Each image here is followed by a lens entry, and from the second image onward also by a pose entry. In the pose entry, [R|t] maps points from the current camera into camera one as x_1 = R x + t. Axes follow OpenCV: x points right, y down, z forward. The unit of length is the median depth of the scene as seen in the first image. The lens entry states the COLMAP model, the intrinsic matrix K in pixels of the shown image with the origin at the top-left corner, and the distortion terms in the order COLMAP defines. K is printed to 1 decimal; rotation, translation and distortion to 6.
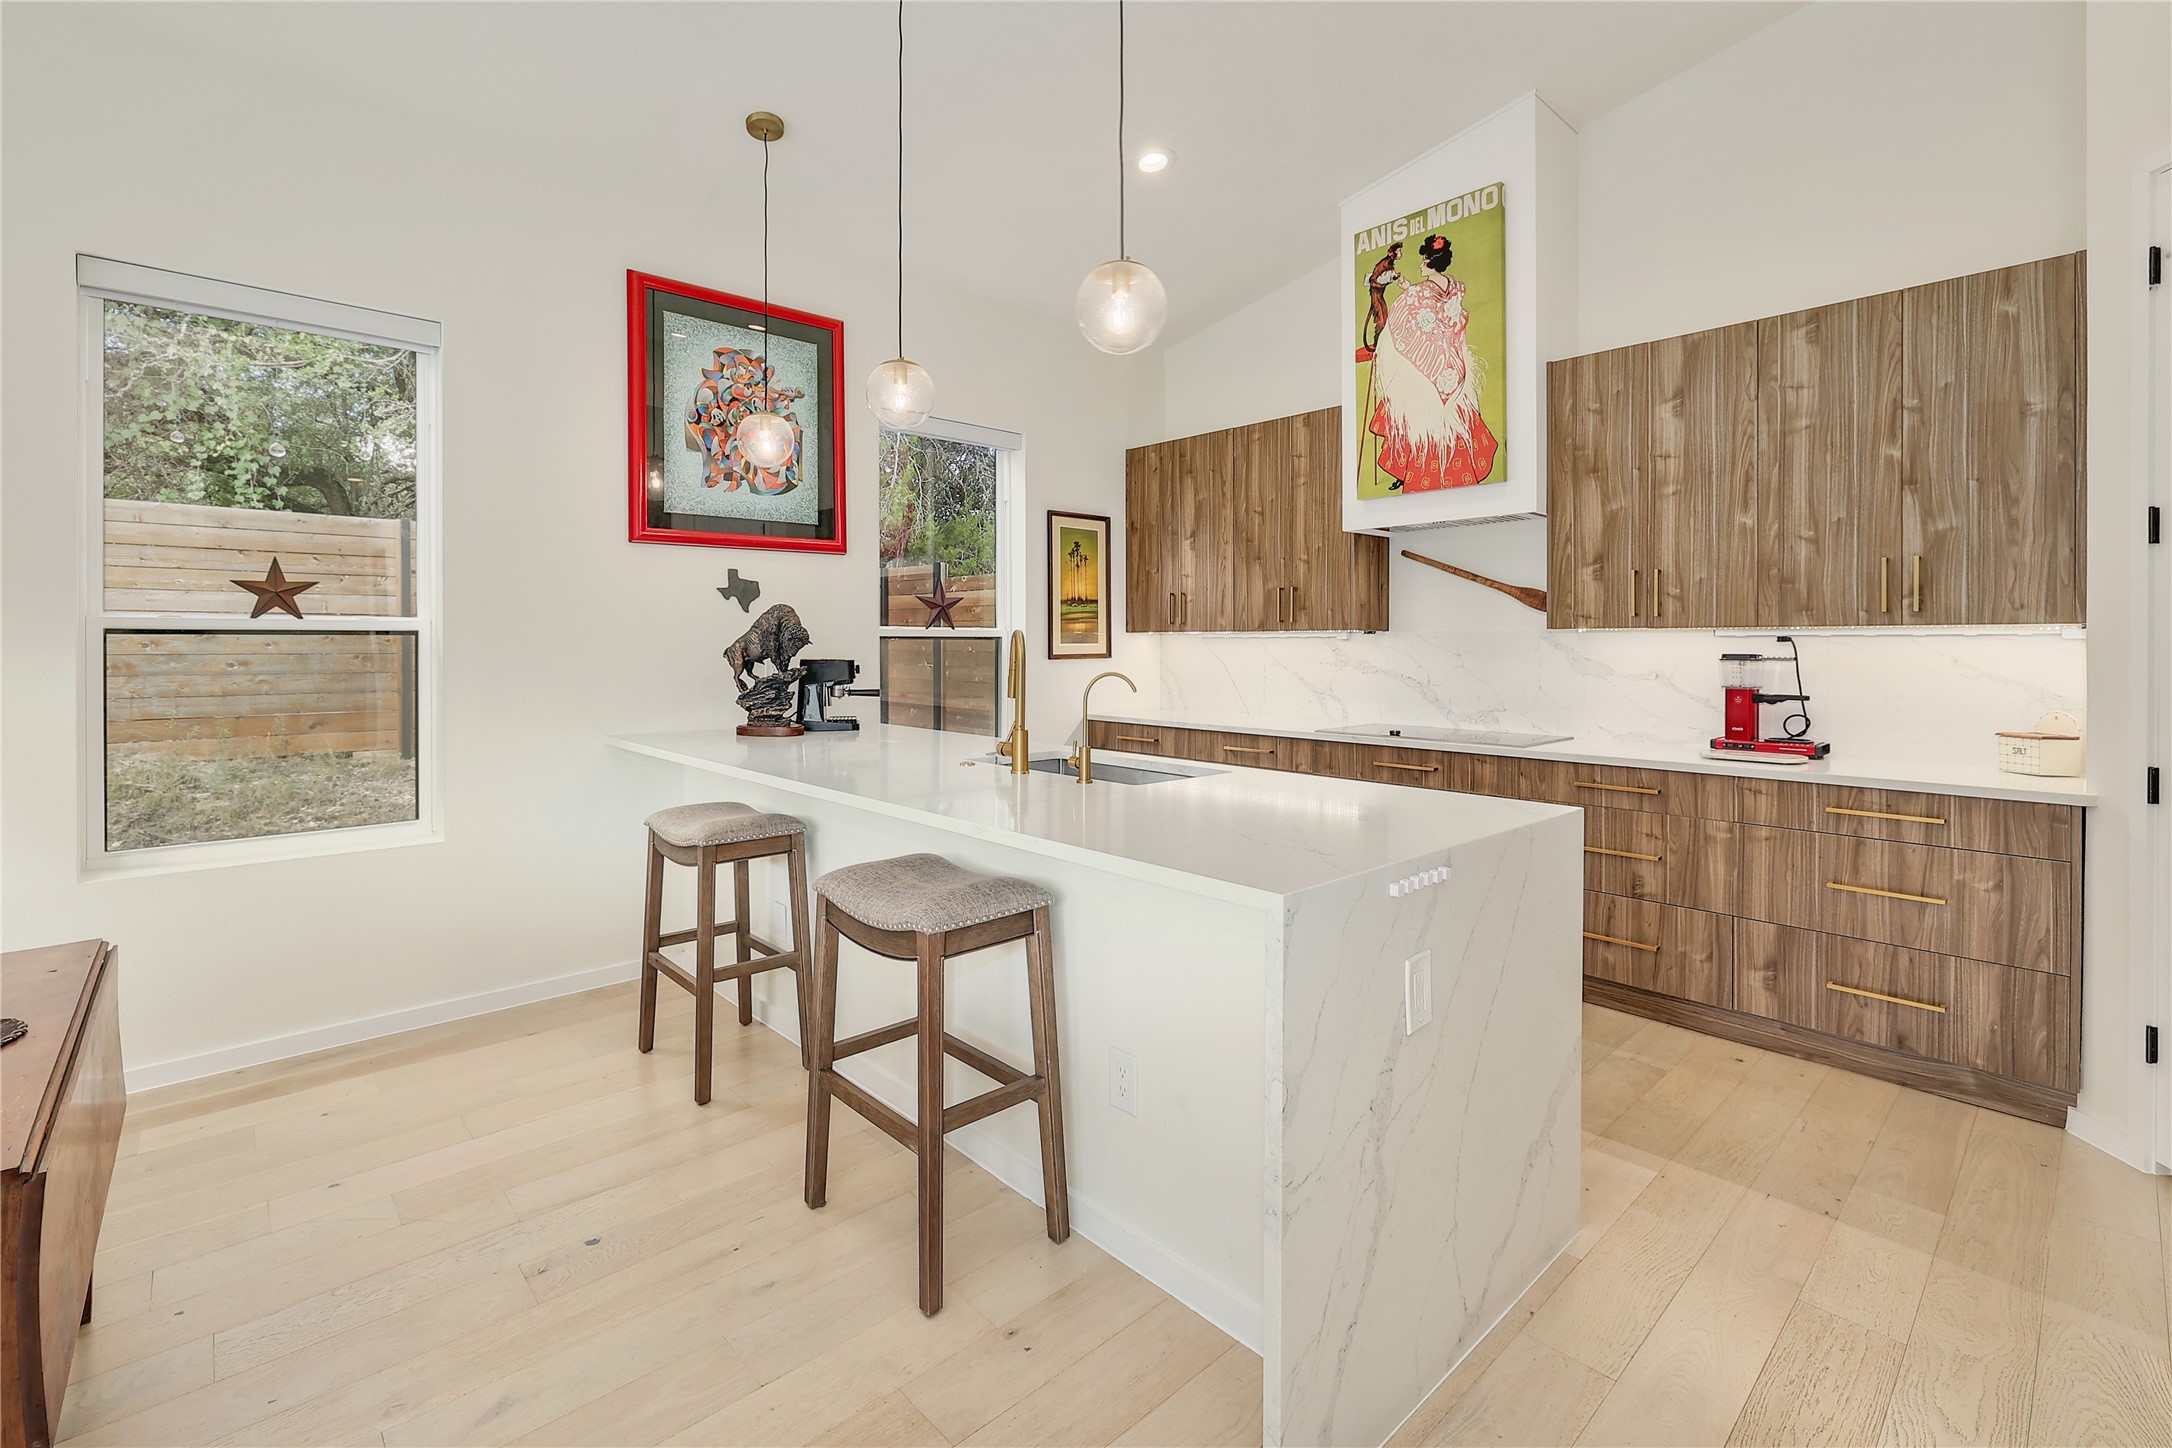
lens RADIAL K [[953.8, 0, 1081.5], [0, 953.8, 641.0], [0, 0, 1]] dist [-0.000749, 0.000529]
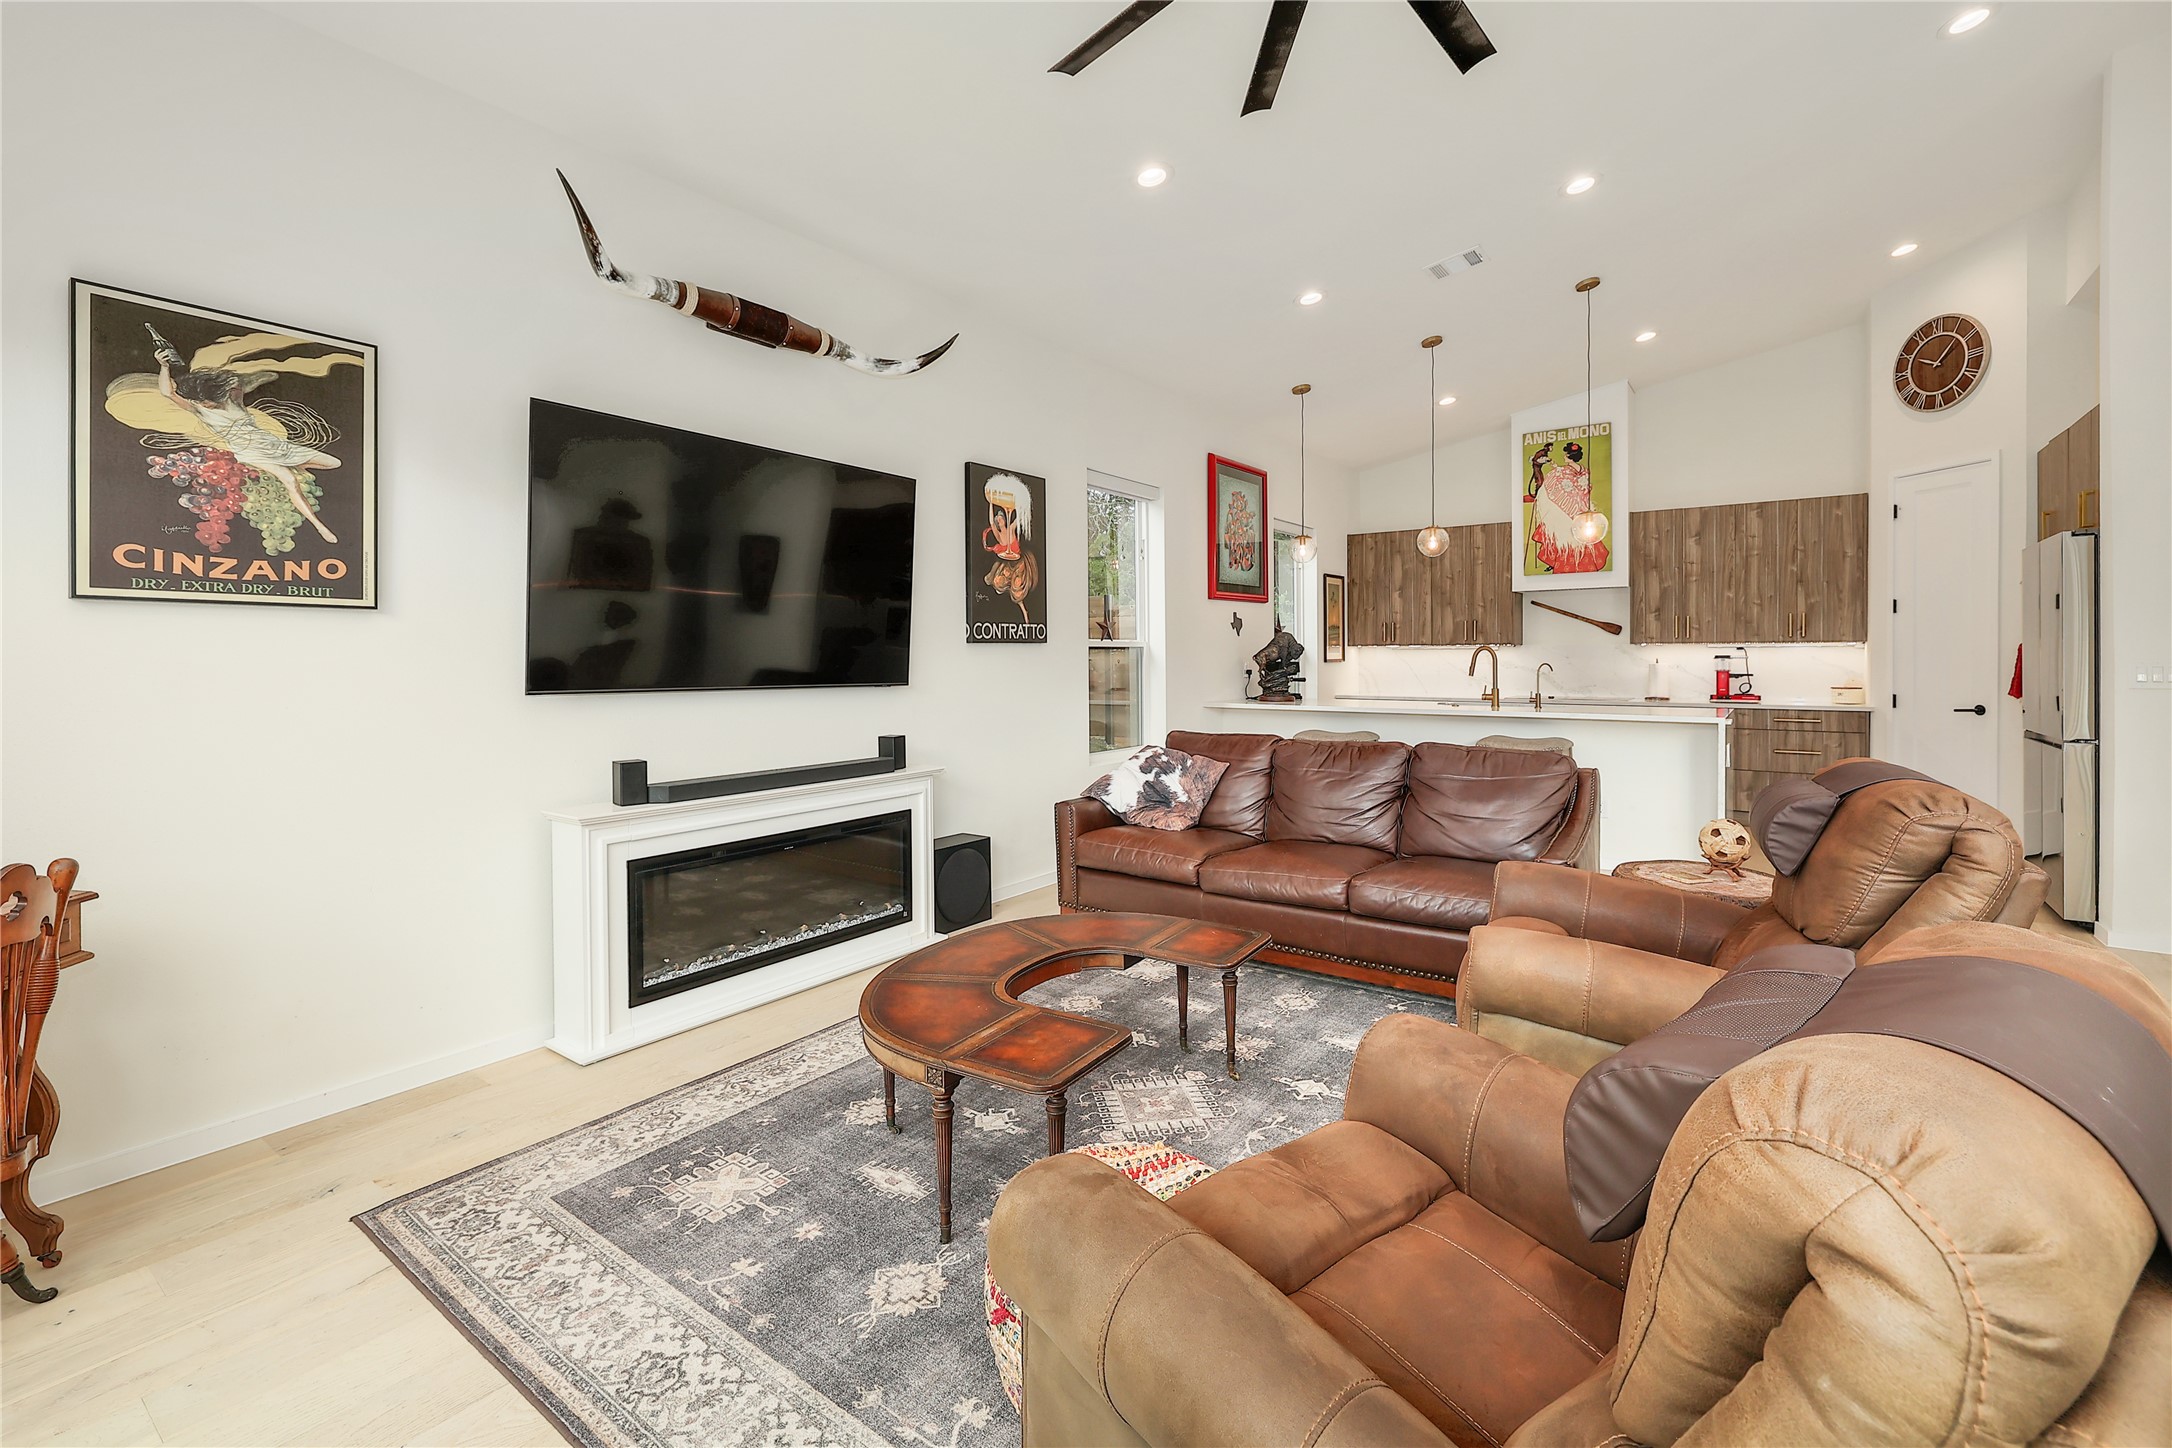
lens RADIAL K [[945.9, 0, 1090.6], [0, 945.9, 663.3], [0, 0, 1]] dist [0.001642, 0.000219]
pose [[0.980931, -0.006910, 0.194232, -1.040722], [0.004876, 0.999928, 0.010946, 0.001186], [-0.194293, -0.009790, 0.980895, -0.761321]]
